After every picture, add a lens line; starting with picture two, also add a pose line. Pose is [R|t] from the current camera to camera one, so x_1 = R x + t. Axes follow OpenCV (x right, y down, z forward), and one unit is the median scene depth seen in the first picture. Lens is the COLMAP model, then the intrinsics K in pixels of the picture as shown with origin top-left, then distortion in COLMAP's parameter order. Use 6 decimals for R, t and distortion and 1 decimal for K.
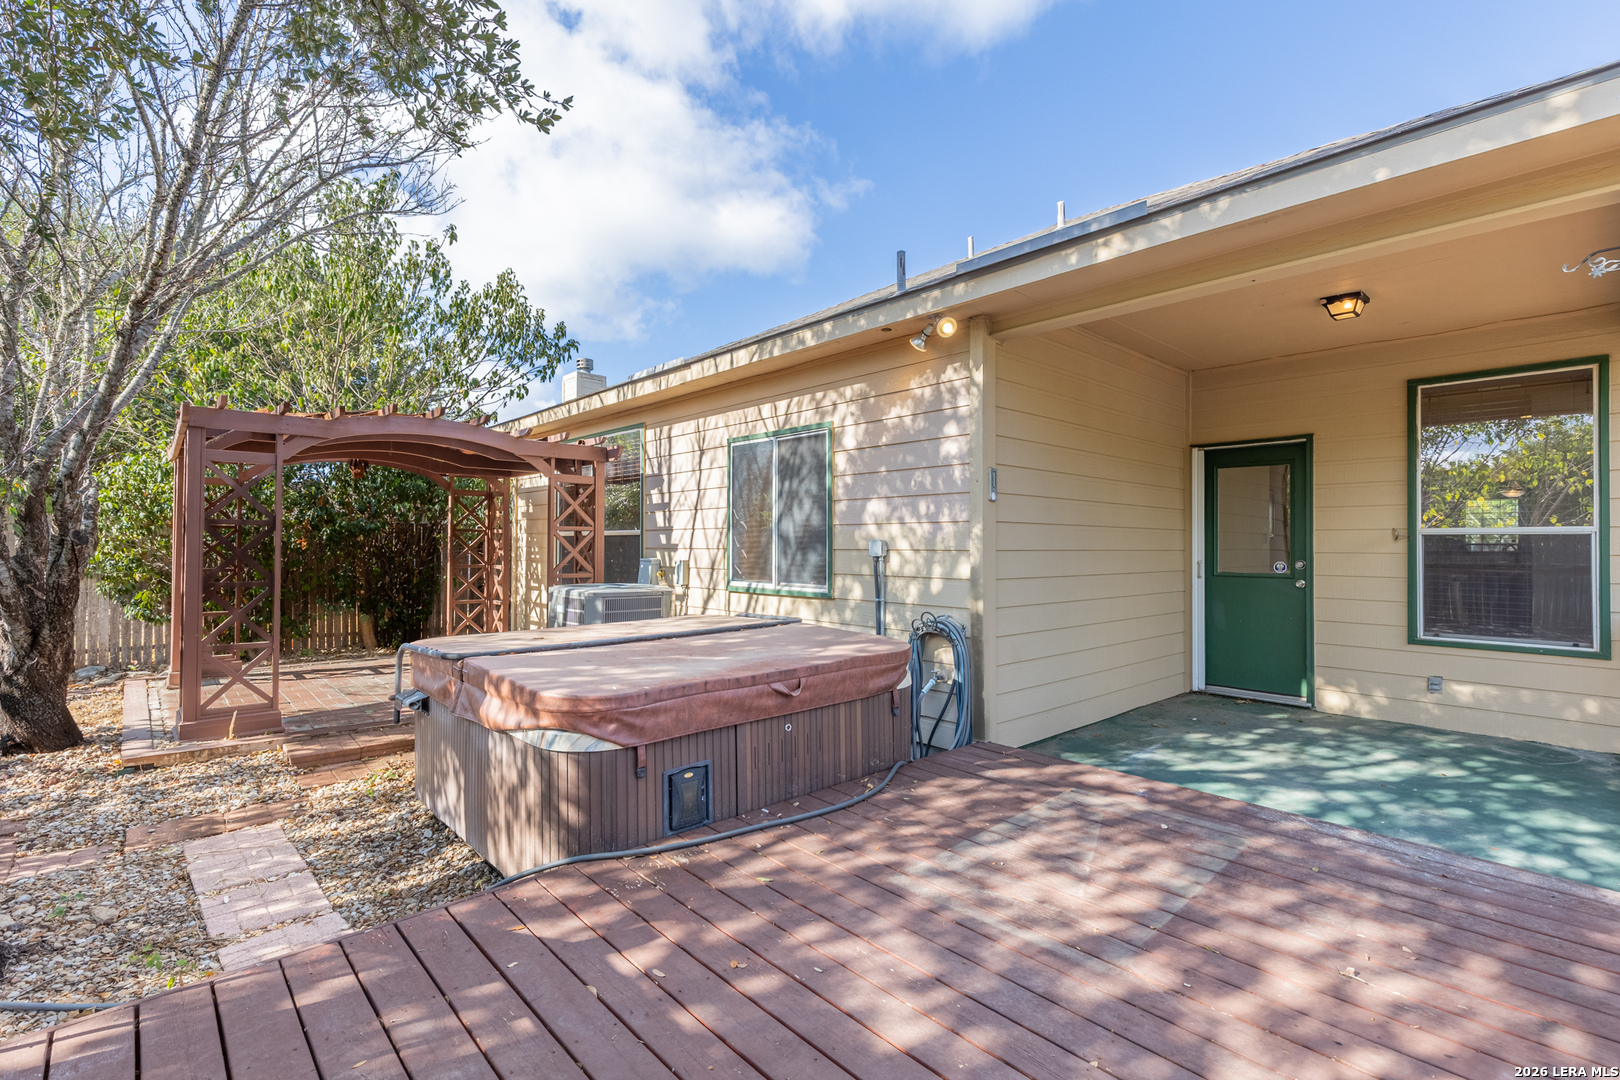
lens RADIAL K [[731.9, 0, 815.8], [0, 731.9, 544.2], [0, 0, 1]] dist [-0.000085, -0.000527]
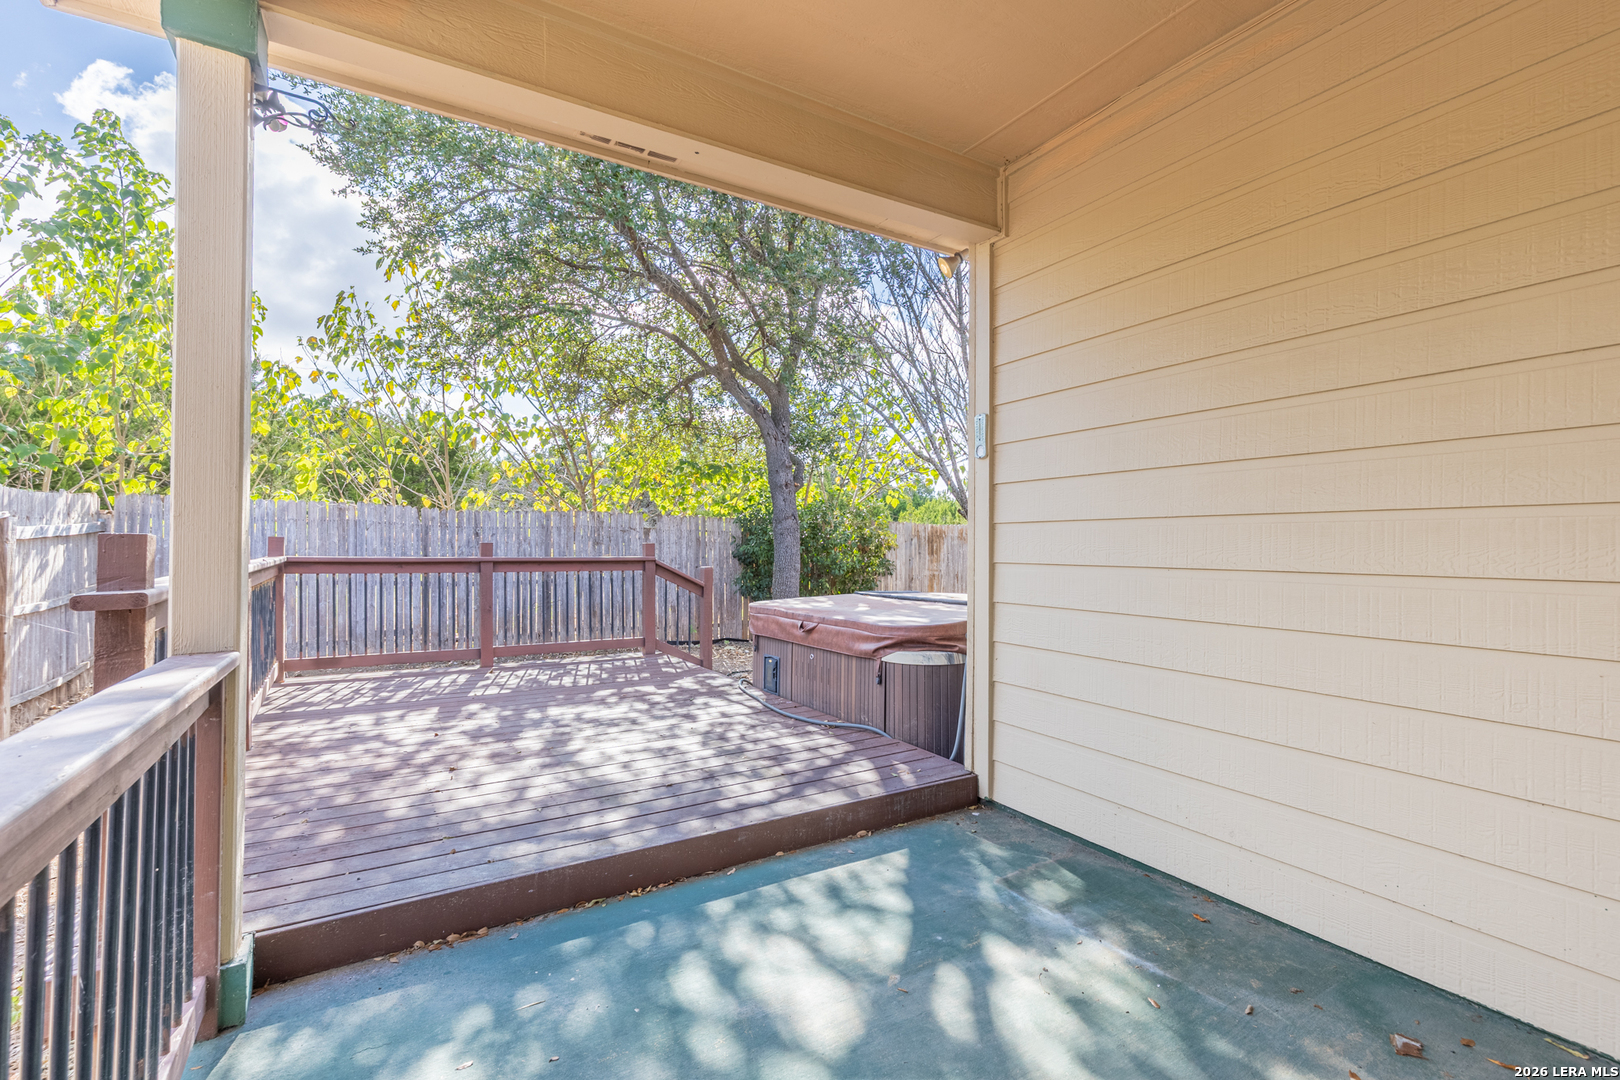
lens RADIAL K [[731.9, 0, 815.8], [0, 731.9, 544.2], [0, 0, 1]] dist [-0.000085, -0.000527]
pose [[-0.196408, -0.007956, -0.980490, 1.224889], [-0.003043, 0.999967, -0.007505, 0.045568], [0.980517, 0.001510, -0.196426, 1.184800]]
